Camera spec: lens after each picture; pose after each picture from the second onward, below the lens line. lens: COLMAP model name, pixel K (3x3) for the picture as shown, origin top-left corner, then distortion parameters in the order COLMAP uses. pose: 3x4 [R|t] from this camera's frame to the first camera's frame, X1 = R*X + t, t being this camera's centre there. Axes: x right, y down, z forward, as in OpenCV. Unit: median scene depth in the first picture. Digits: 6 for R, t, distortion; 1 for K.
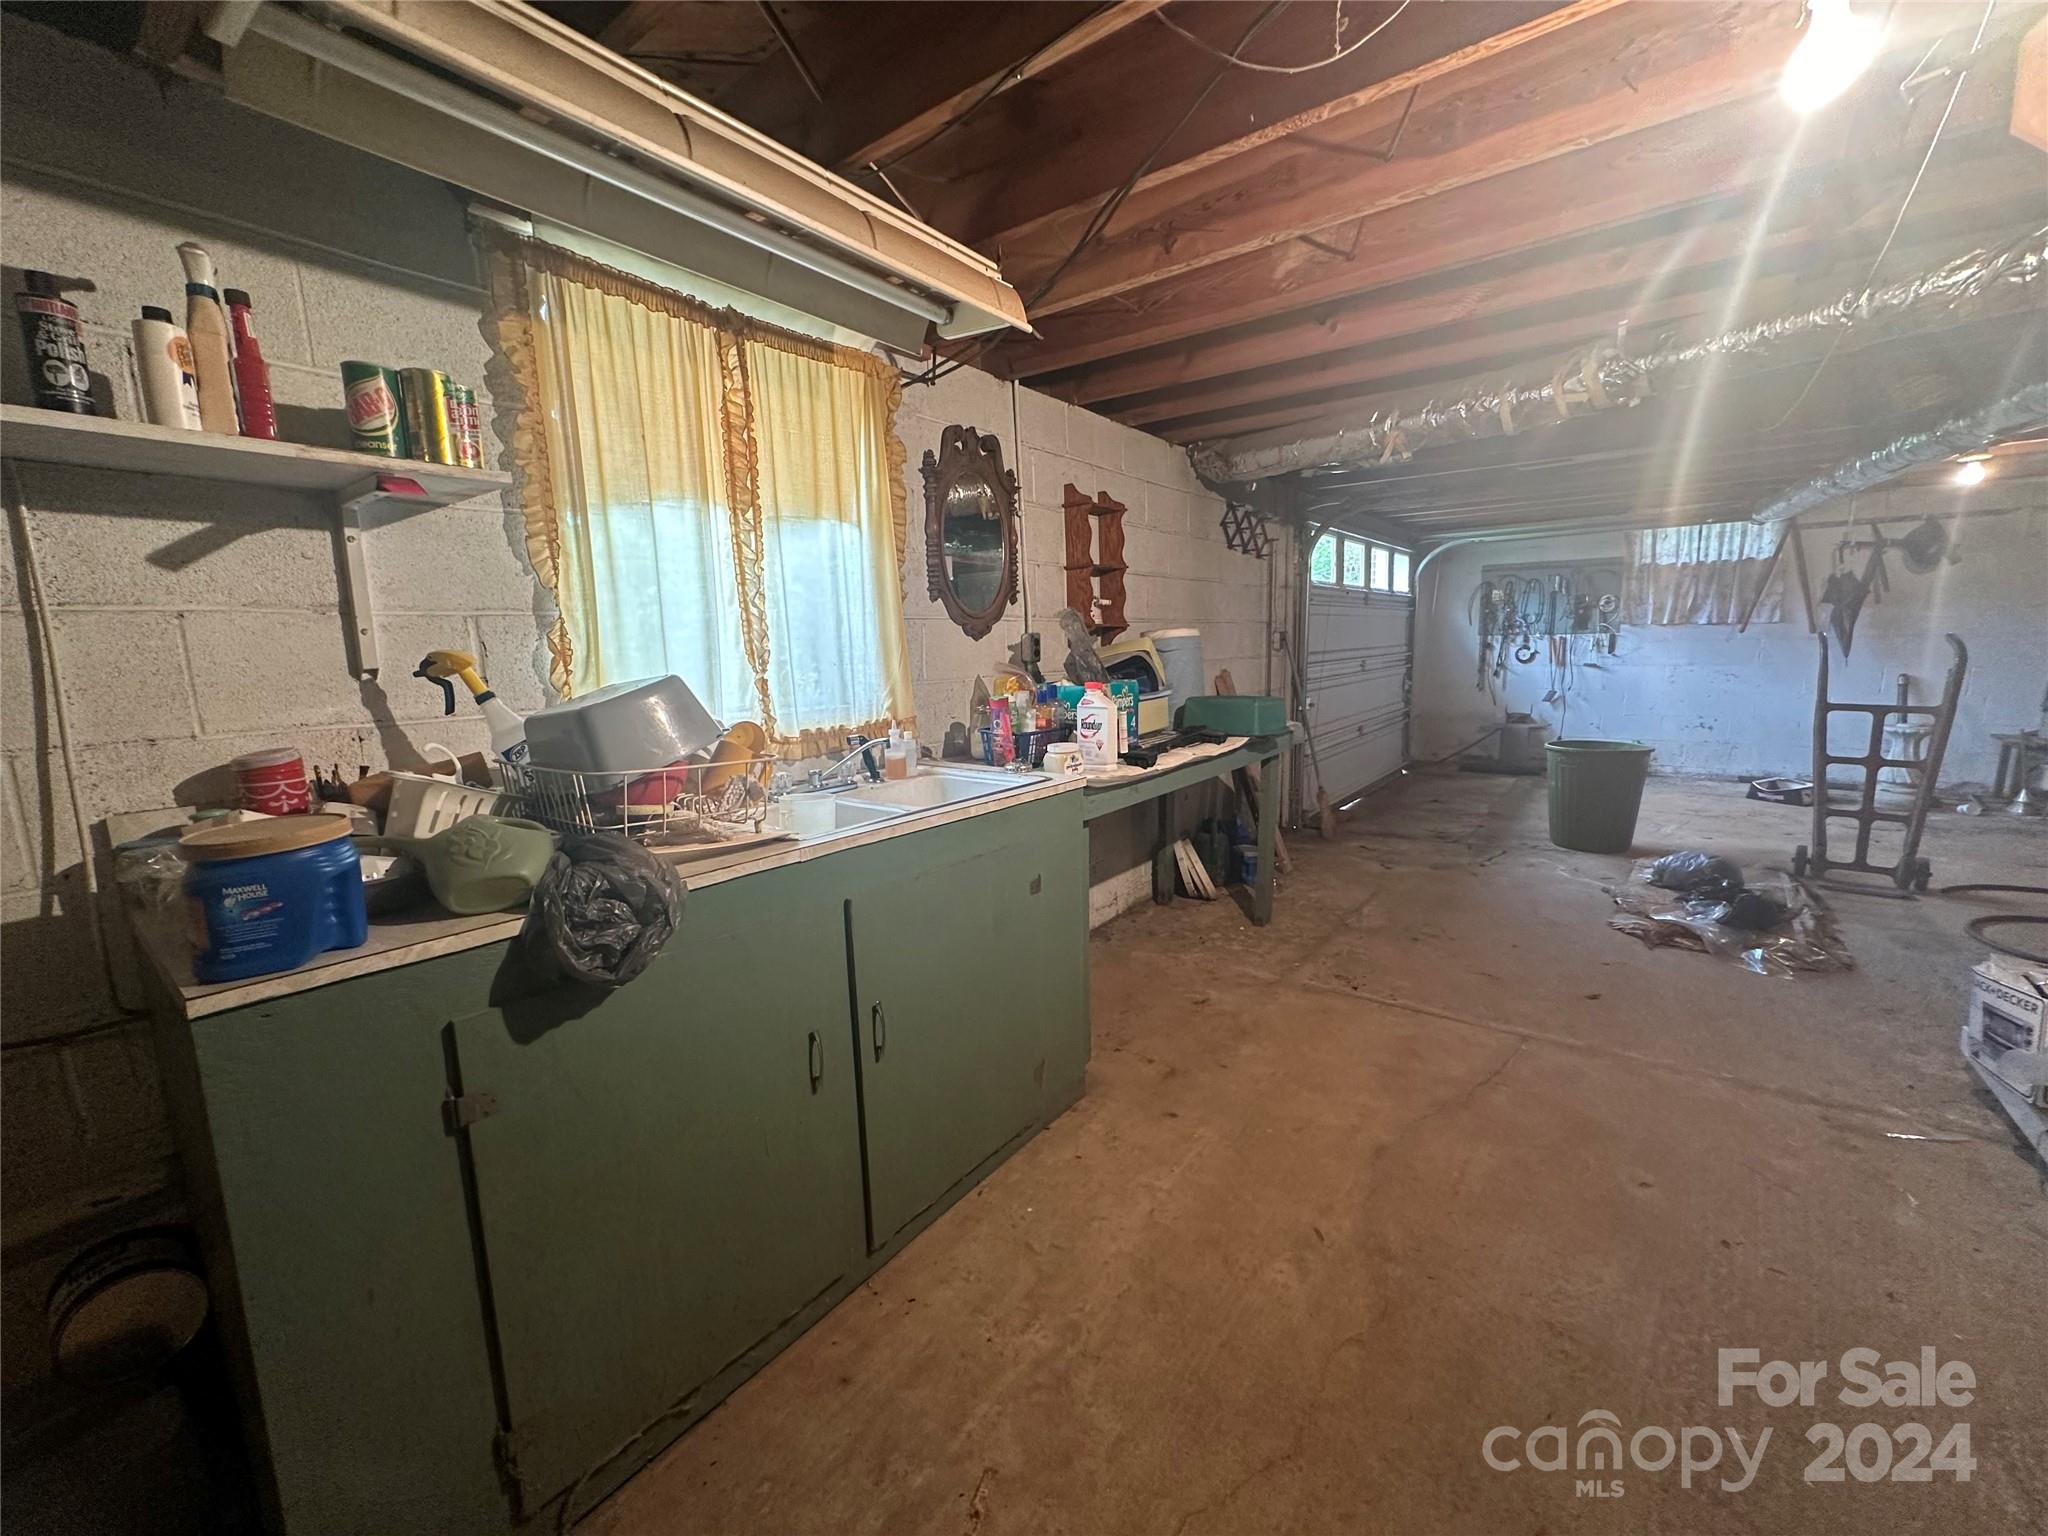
lens RADIAL K [[813.0, 0, 1026.0], [0, 813.0, 766.2], [0, 0, 1]] dist [-0.000827, 0.000042]
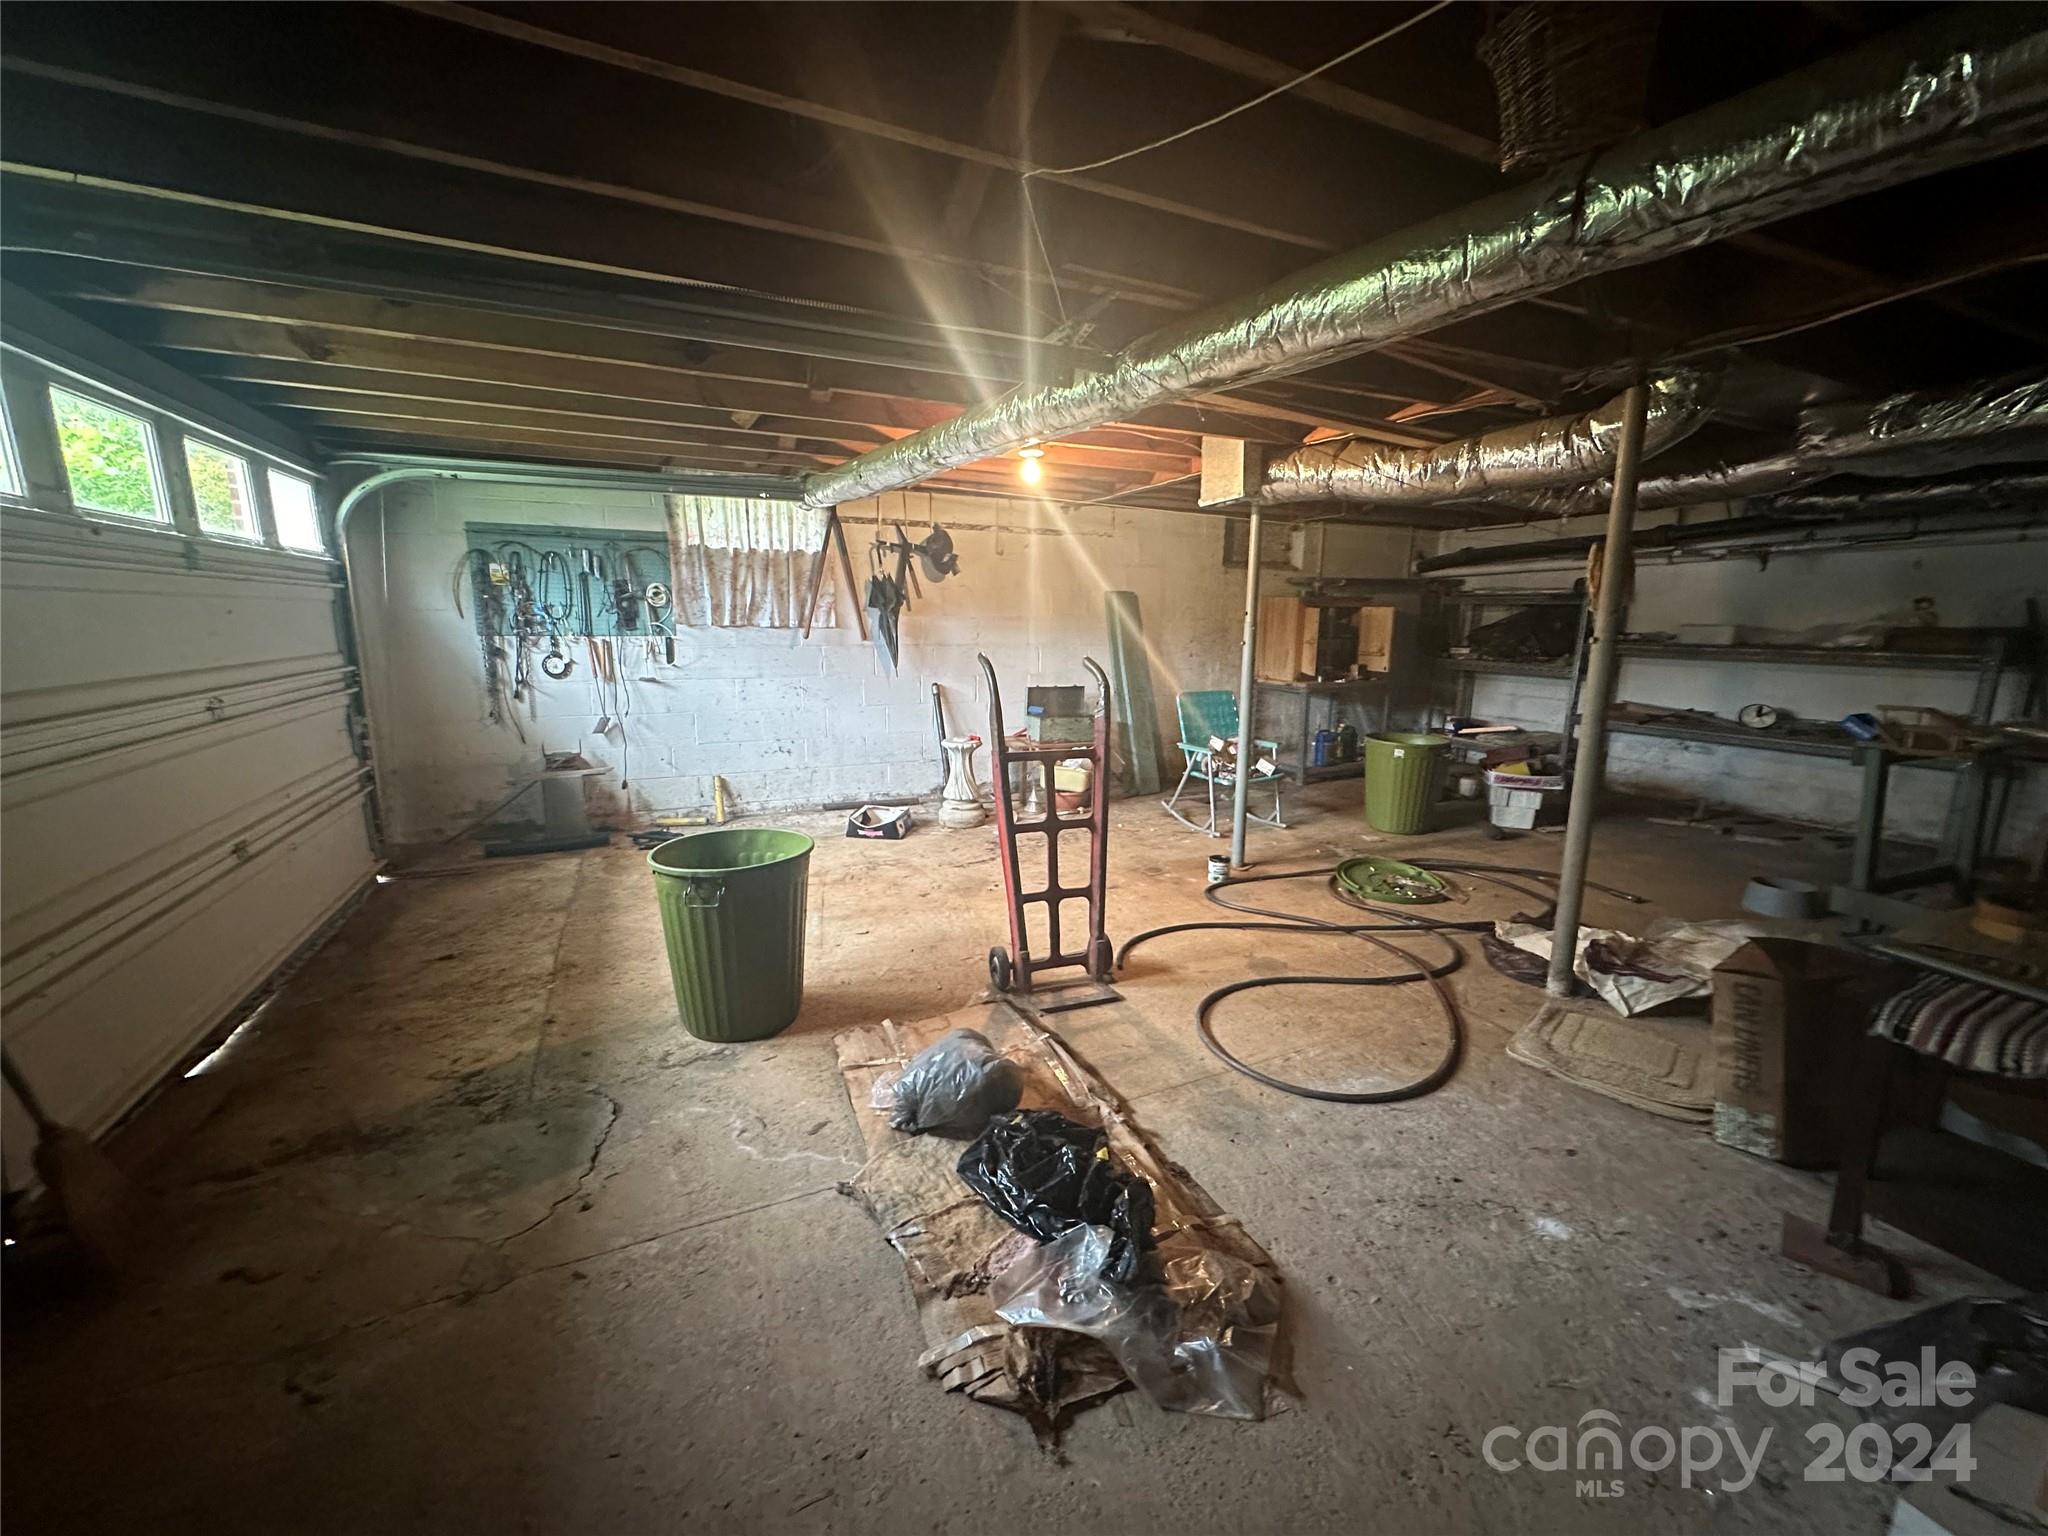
lens RADIAL K [[813.0, 0, 1026.5], [0, 813.0, 776.9], [0, 0, 1]] dist [-0.000827, 0.000042]
pose [[0.464319, -0.142761, 0.874087, 0.208120], [0.114875, 0.988294, 0.100392, -0.074044], [-0.878187, 0.053797, 0.475283, 0.369510]]
